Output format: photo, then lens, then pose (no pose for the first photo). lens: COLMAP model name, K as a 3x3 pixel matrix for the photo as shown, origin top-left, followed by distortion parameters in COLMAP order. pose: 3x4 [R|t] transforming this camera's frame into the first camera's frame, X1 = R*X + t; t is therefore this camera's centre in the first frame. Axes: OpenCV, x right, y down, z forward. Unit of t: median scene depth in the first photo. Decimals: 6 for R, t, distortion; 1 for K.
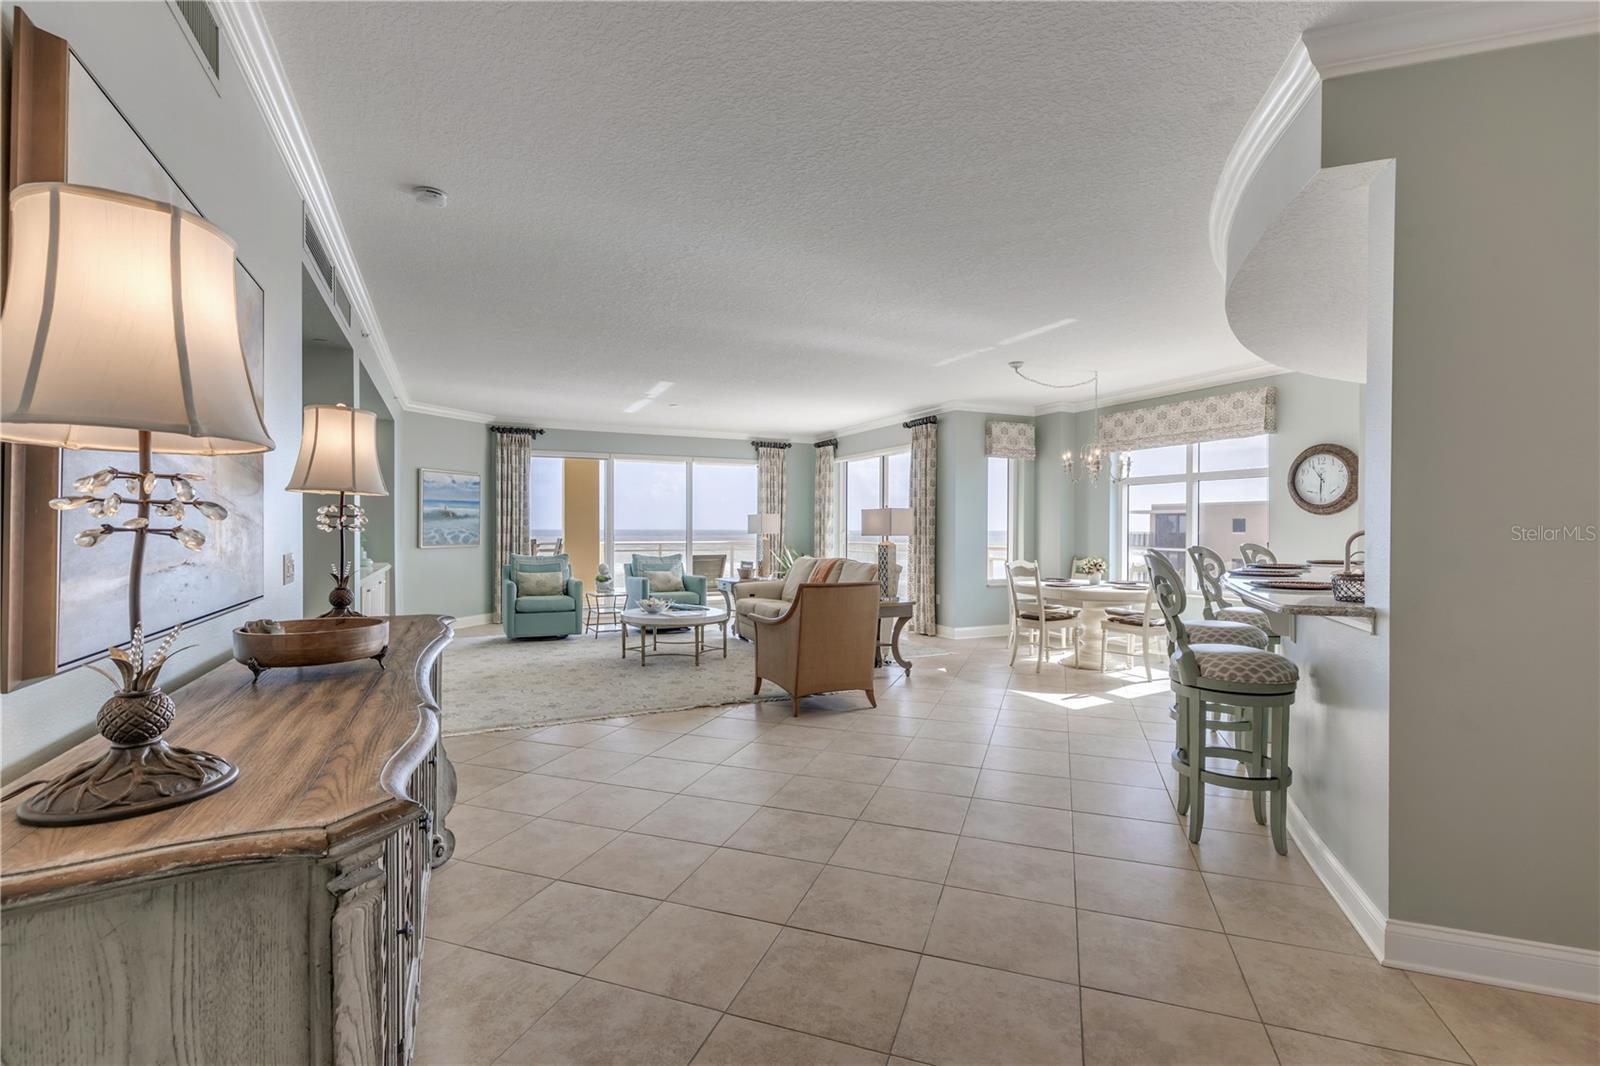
lens RADIAL K [[722.0, 0, 802.3], [0, 722.0, 532.8], [0, 0, 1]] dist [0.007105, -0.001595]
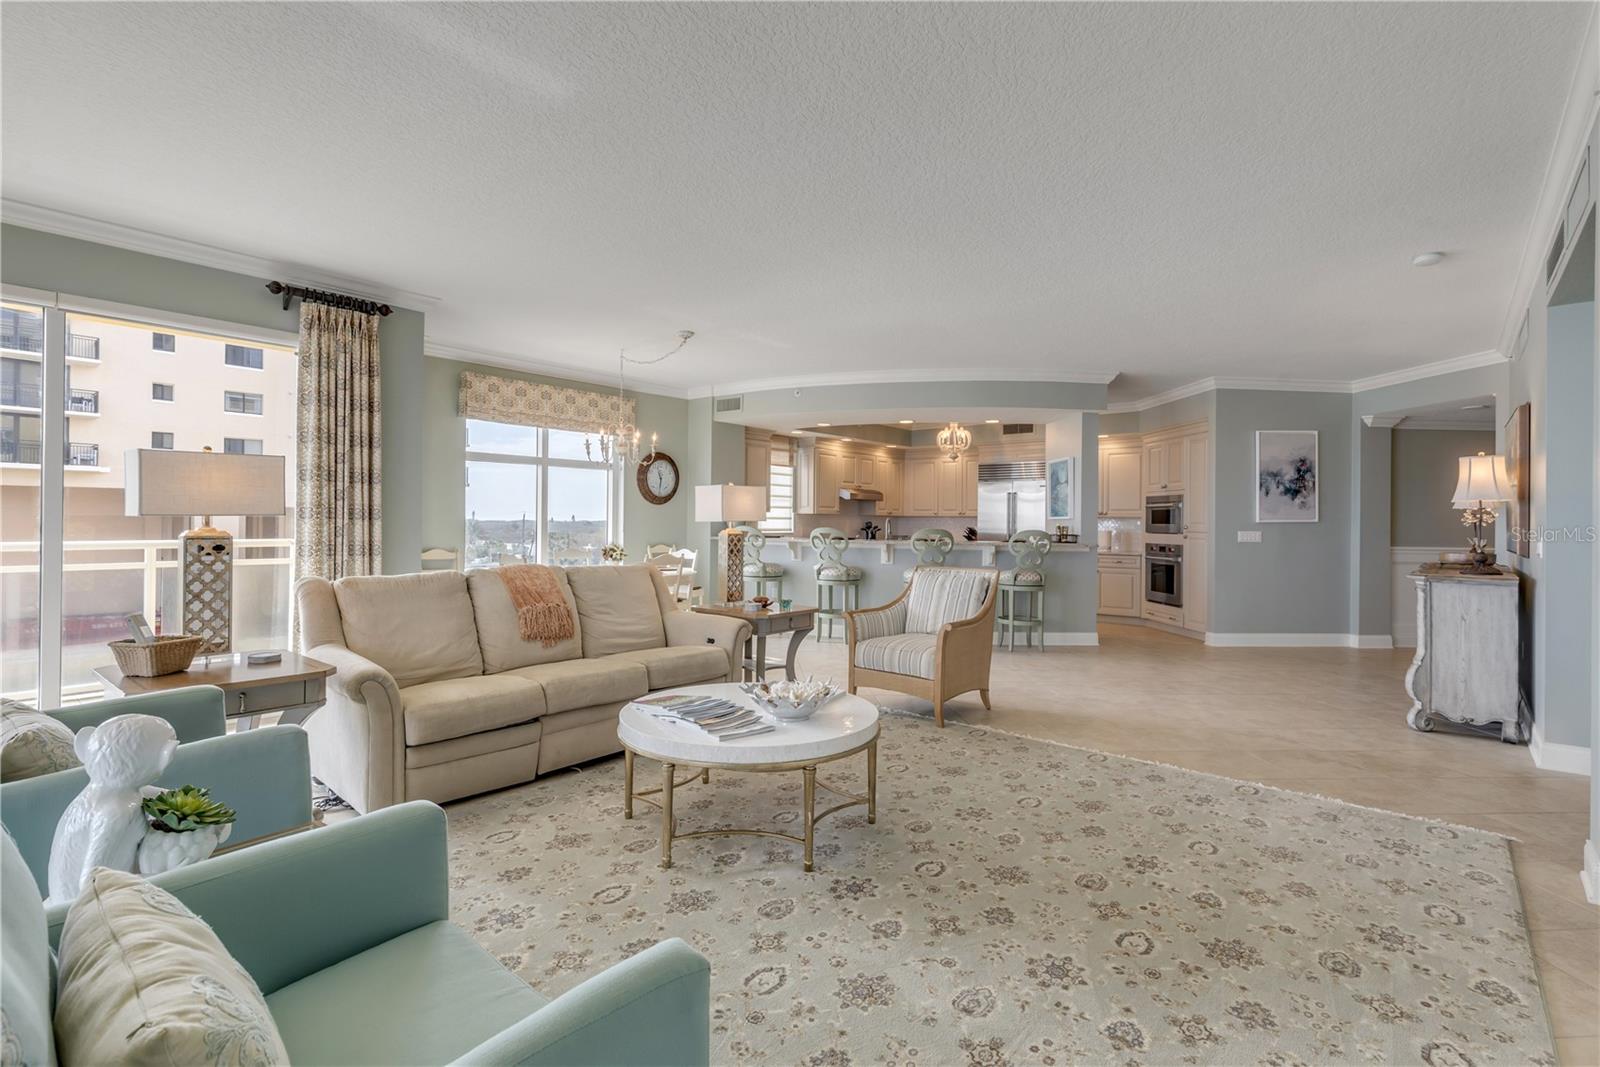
lens RADIAL K [[742.9, 0, 789.2], [0, 742.9, 528.1], [0, 0, 1]] dist [0.010106, -0.002567]
pose [[-0.392242, -0.013651, 0.919761, -0.468217], [-0.006534, 0.999906, 0.012054, 0.000678], [-0.919839, -0.001281, -0.392294, 0.930871]]
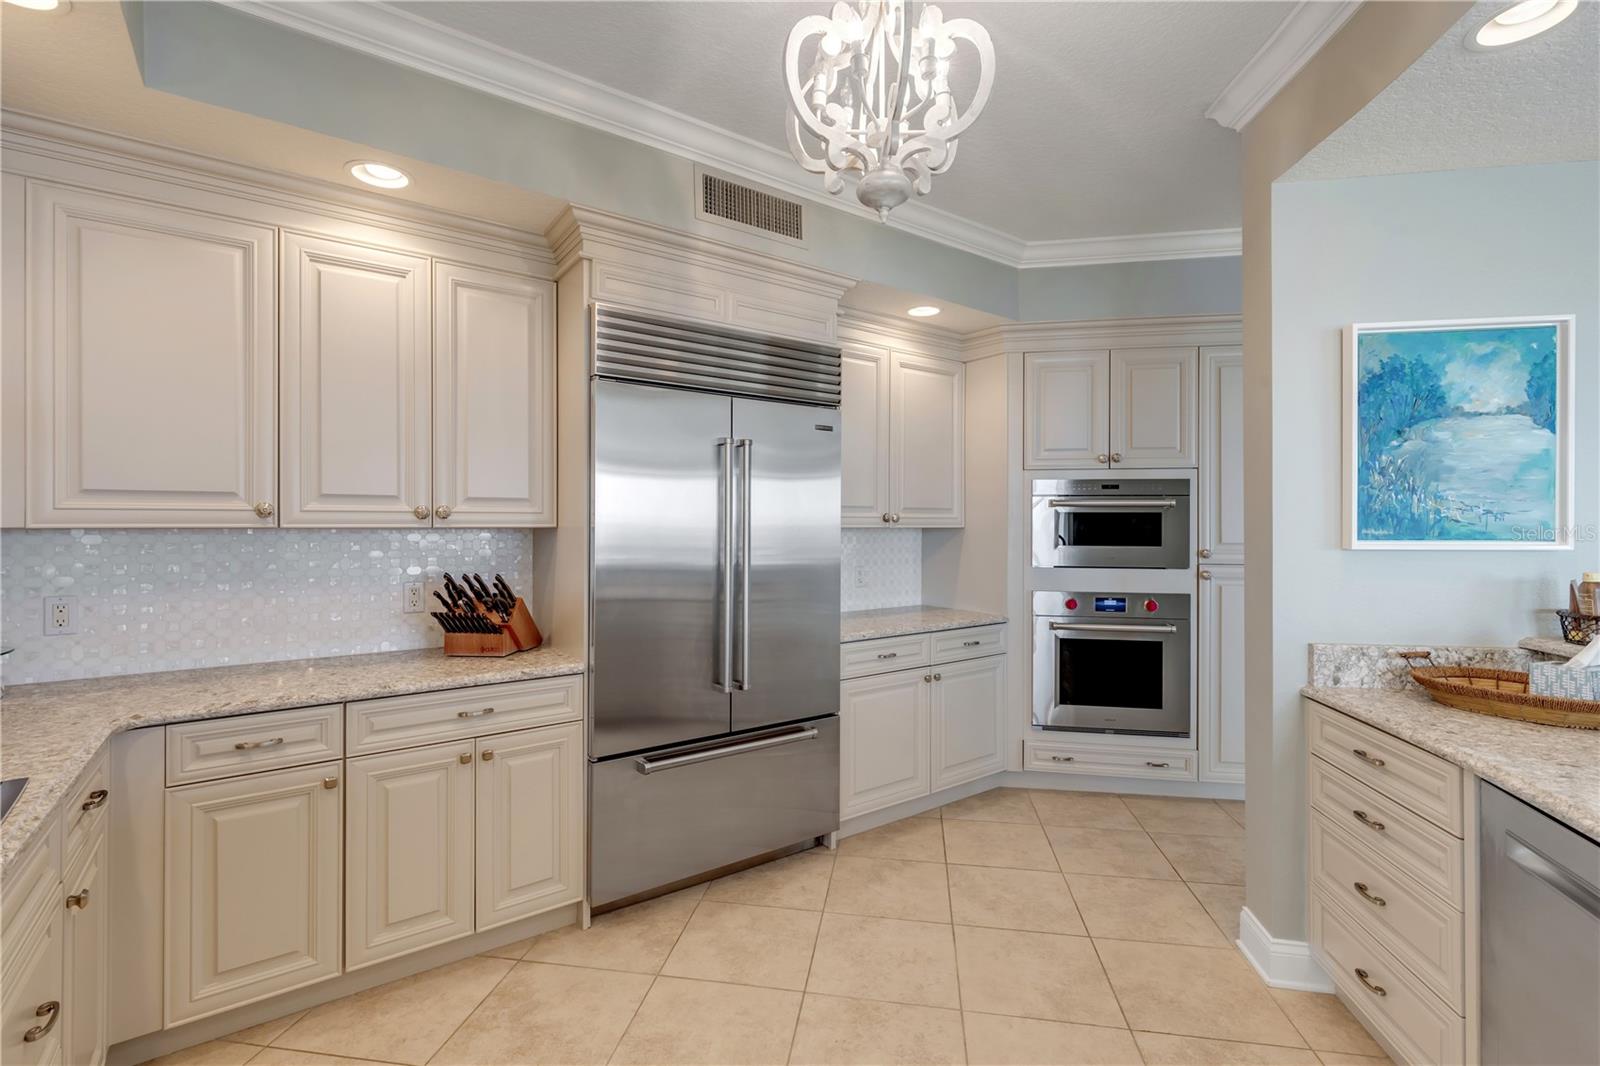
lens RADIAL K [[722.0, 0, 798.1], [0, 722.0, 524.2], [0, 0, 1]] dist [0.007105, -0.001595]
pose [[-0.982954, -0.005582, -0.183766, 0.512167], [-0.007216, 0.999940, 0.008222, -0.010644], [0.183709, 0.009408, -0.982936, 0.448419]]
